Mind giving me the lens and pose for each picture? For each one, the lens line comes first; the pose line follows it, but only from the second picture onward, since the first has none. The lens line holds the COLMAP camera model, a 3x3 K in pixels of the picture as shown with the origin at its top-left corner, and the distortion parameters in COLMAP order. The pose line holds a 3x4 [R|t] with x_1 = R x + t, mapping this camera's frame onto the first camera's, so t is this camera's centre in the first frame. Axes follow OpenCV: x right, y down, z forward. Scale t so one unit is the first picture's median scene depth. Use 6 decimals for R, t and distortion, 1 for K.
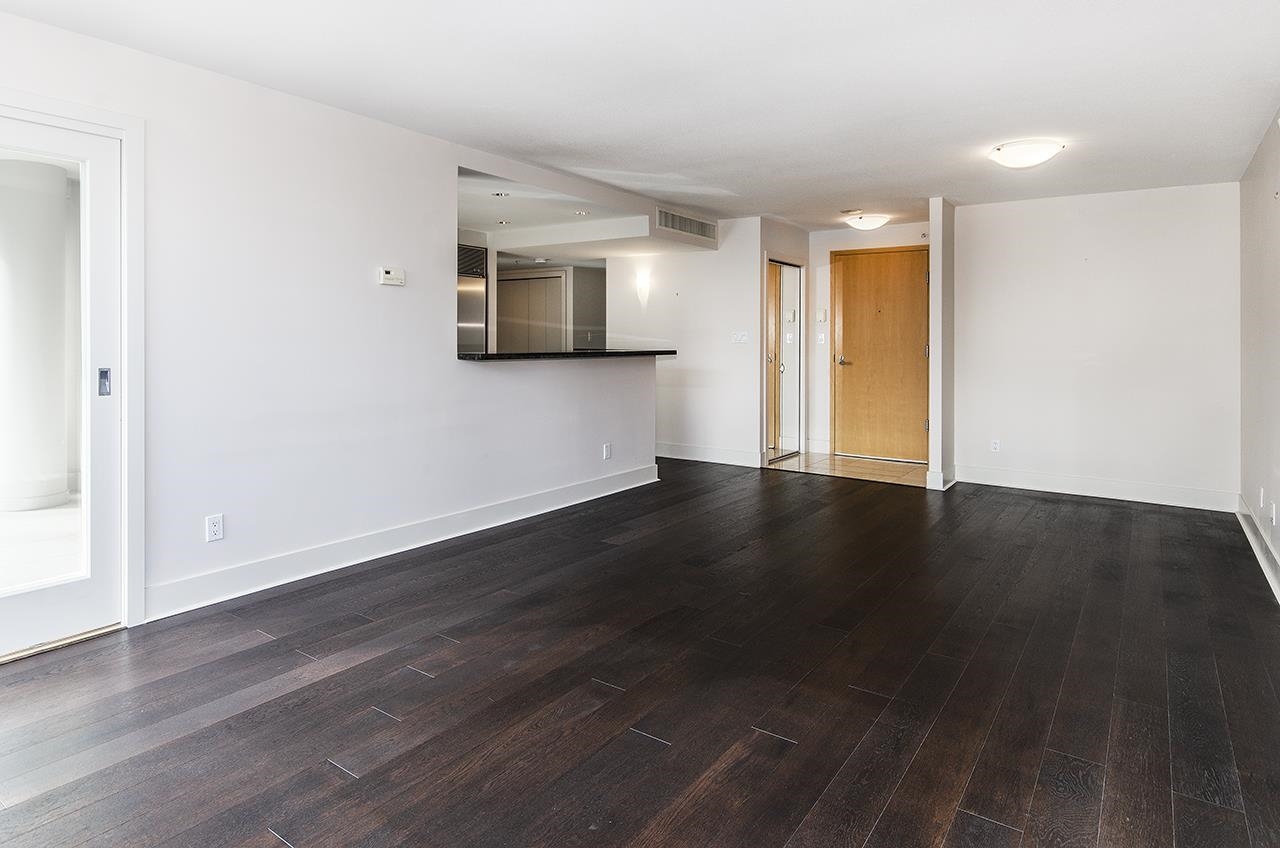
lens RADIAL K [[730.1, 0, 640.0], [0, 730.1, 424.0], [0, 0, 1]] dist [-0.000115, 0.000098]
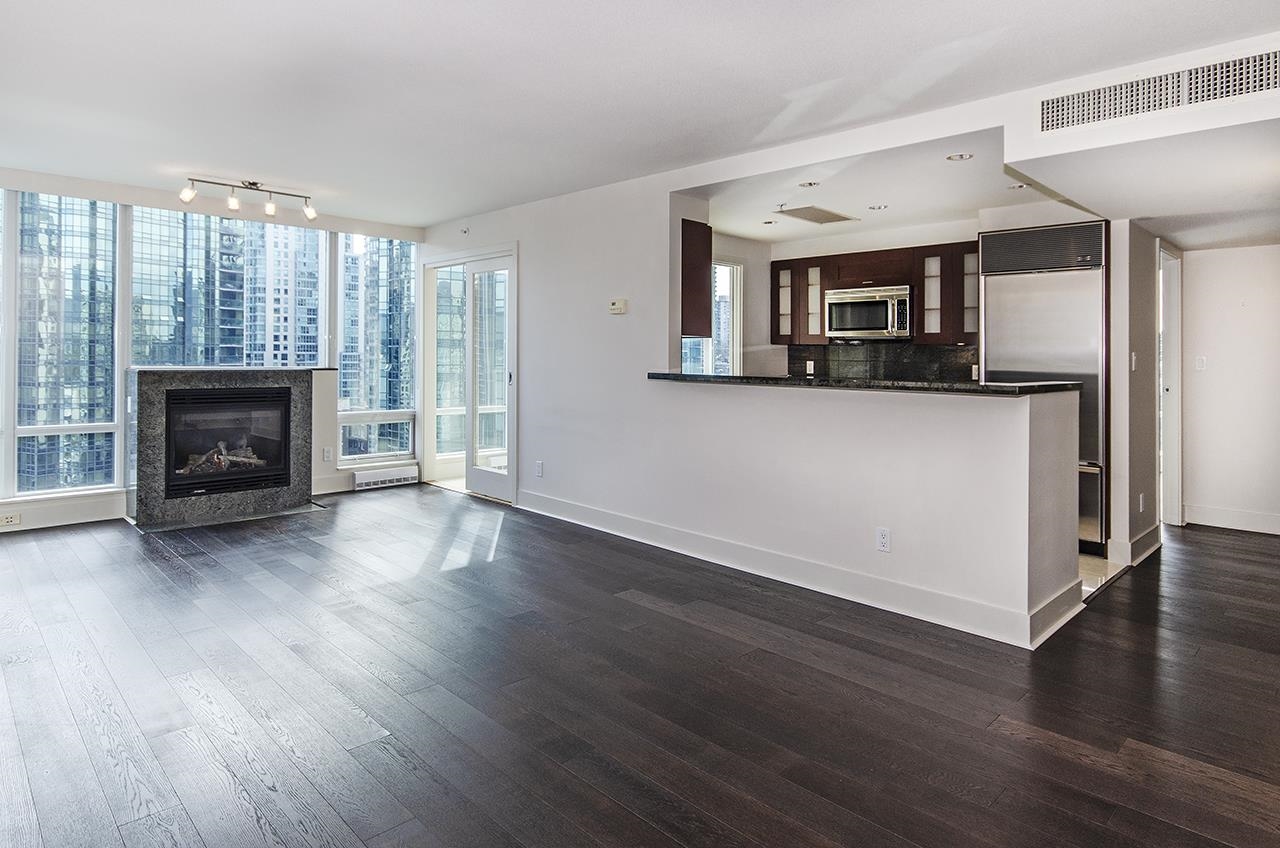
lens RADIAL K [[730.1, 0, 640.0], [0, 730.1, 424.0], [0, 0, 1]] dist [-0.000115, 0.000098]
pose [[-0.183163, 0.086386, -0.979280, 0.713533], [-0.126898, 0.985720, 0.110689, -0.122716], [0.974858, 0.144543, -0.169586, 1.047488]]
